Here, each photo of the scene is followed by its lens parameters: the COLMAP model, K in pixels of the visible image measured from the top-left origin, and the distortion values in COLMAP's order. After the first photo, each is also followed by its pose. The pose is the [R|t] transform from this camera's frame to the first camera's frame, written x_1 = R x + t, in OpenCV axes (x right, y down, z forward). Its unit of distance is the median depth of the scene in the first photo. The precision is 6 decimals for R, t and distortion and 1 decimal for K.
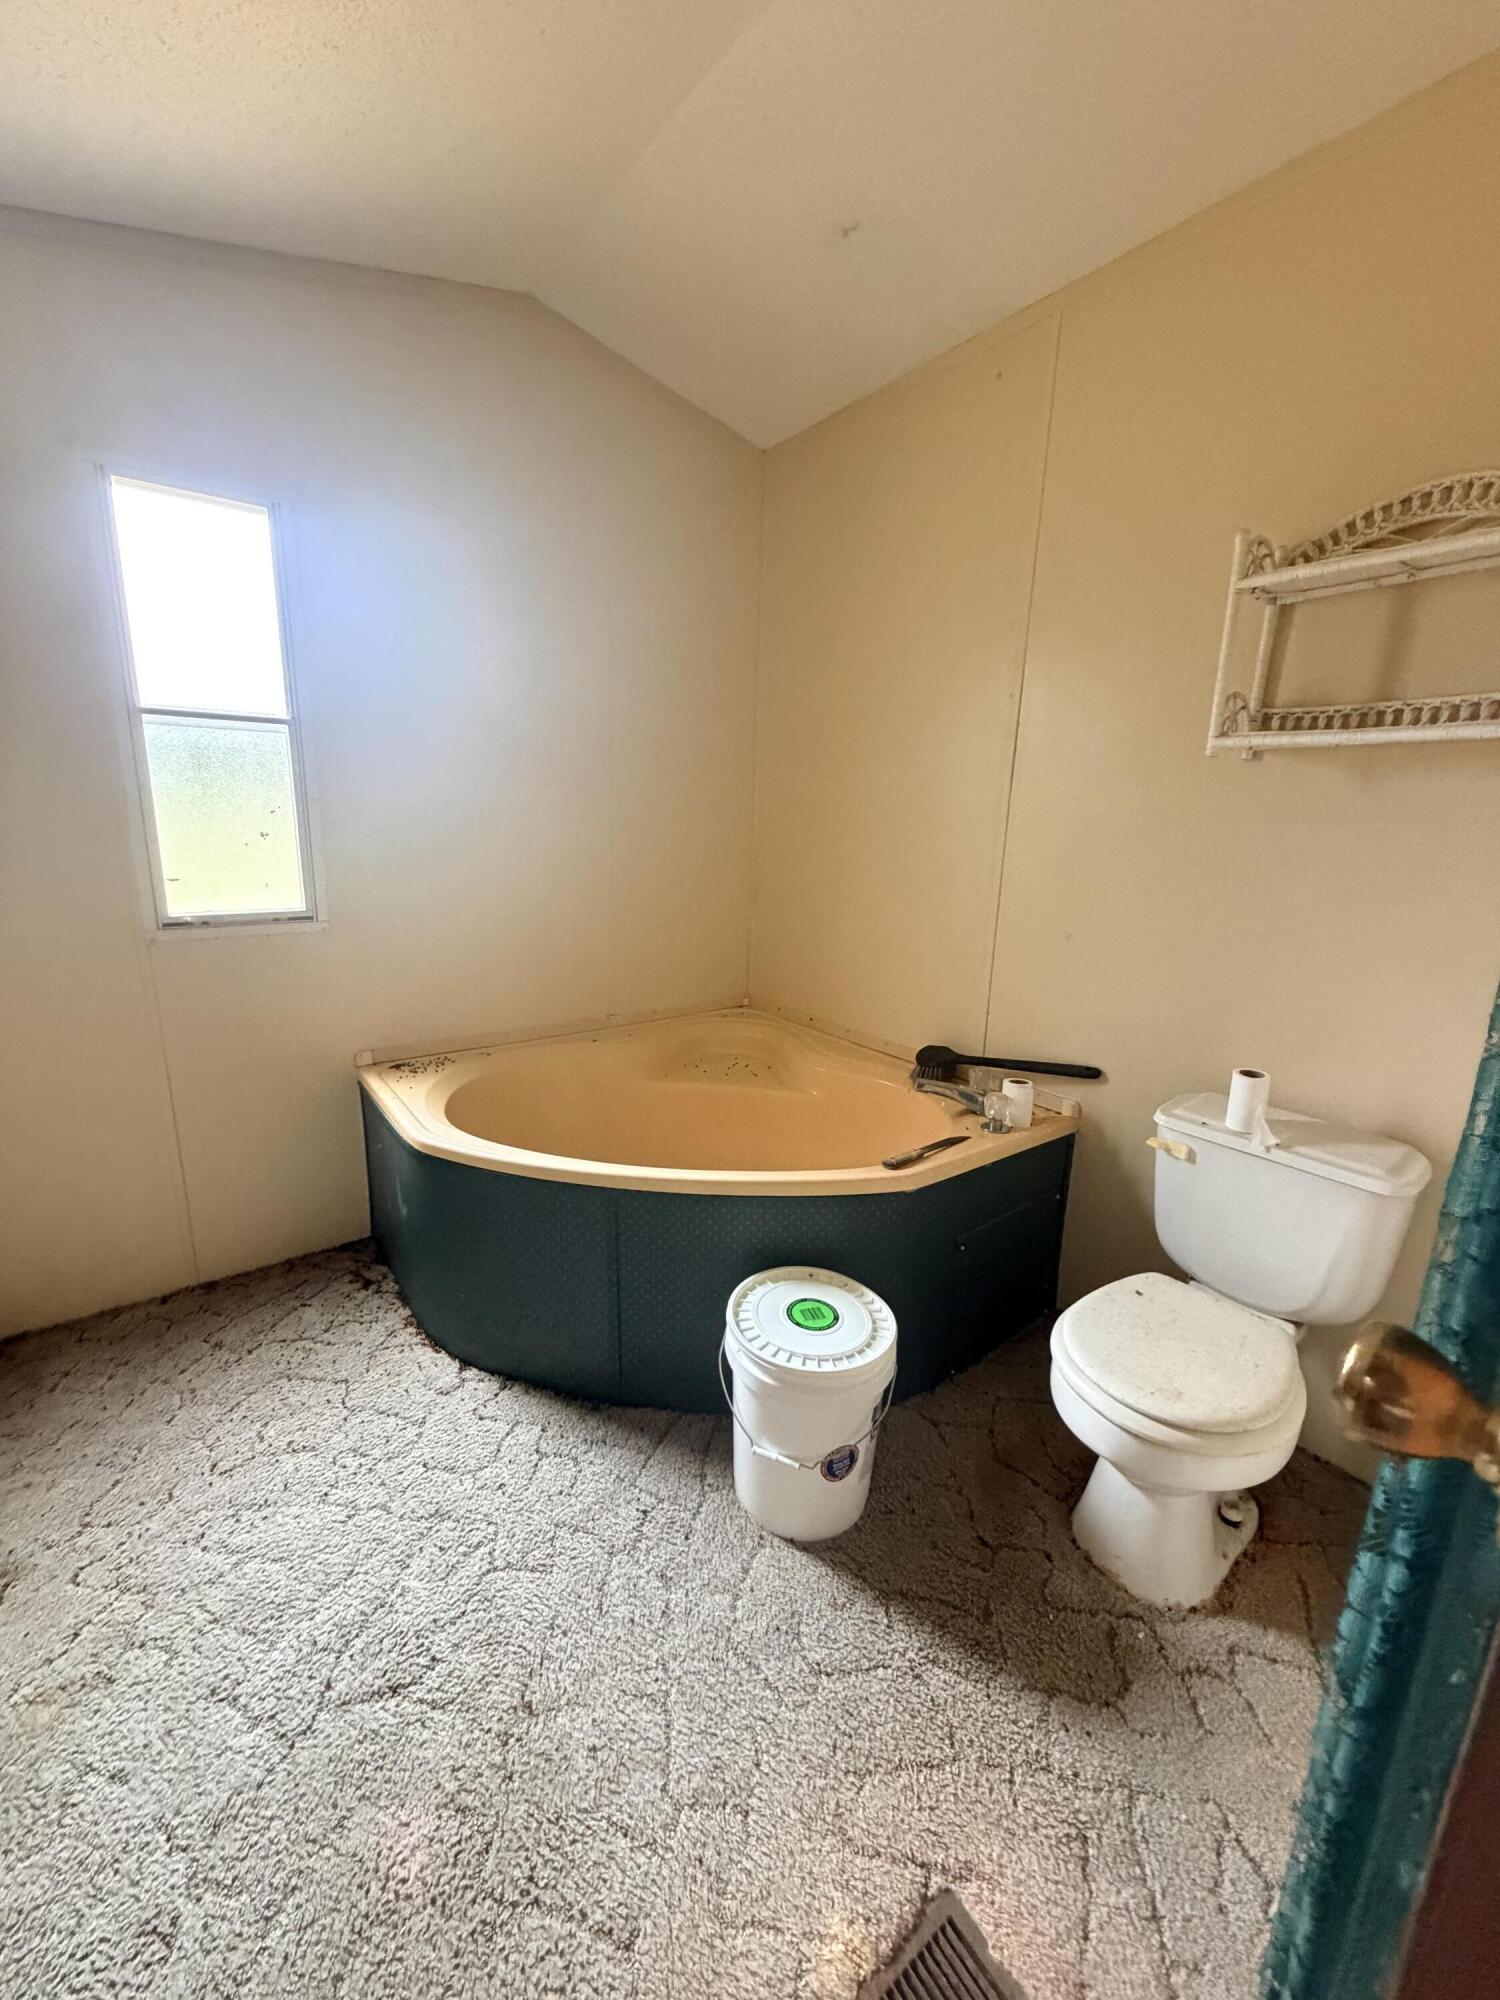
lens RADIAL K [[798.1, 0, 746.3], [0, 798.1, 994.1], [0, 0, 1]] dist [-0.000238, 0.000620]
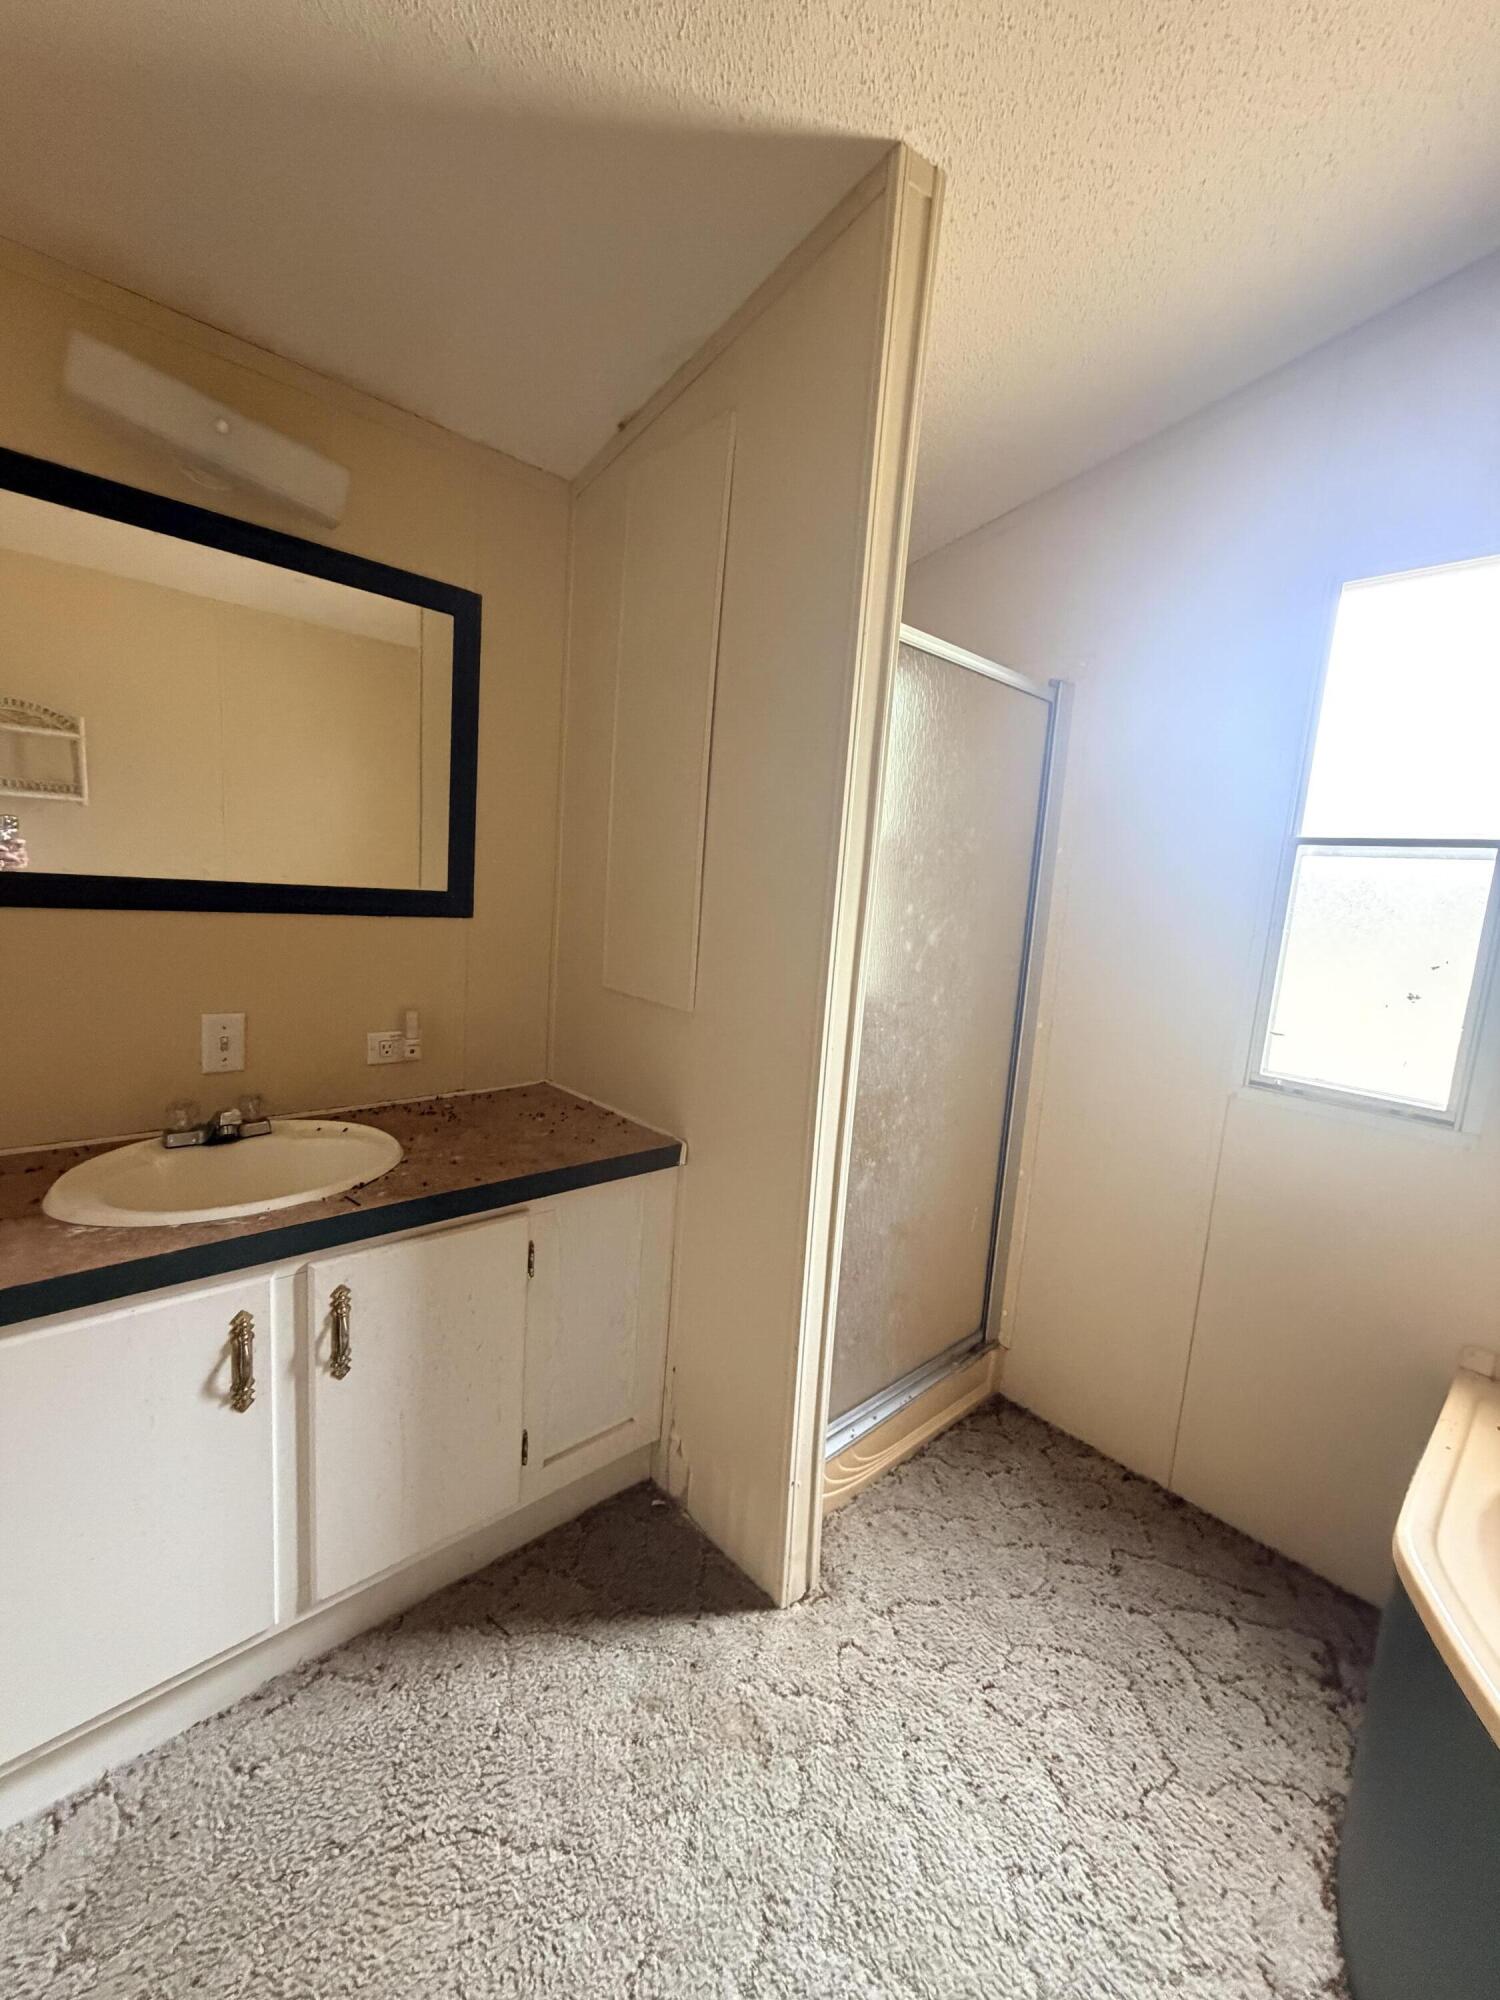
lens RADIAL K [[798.1, 0, 746.1], [0, 798.1, 998.5], [0, 0, 1]] dist [-0.000238, 0.000620]
pose [[0.100206, 0.127489, -0.986765, 0.049530], [-0.291421, 0.952024, 0.093407, -0.096609], [0.951332, 0.278205, 0.132551, 0.359060]]
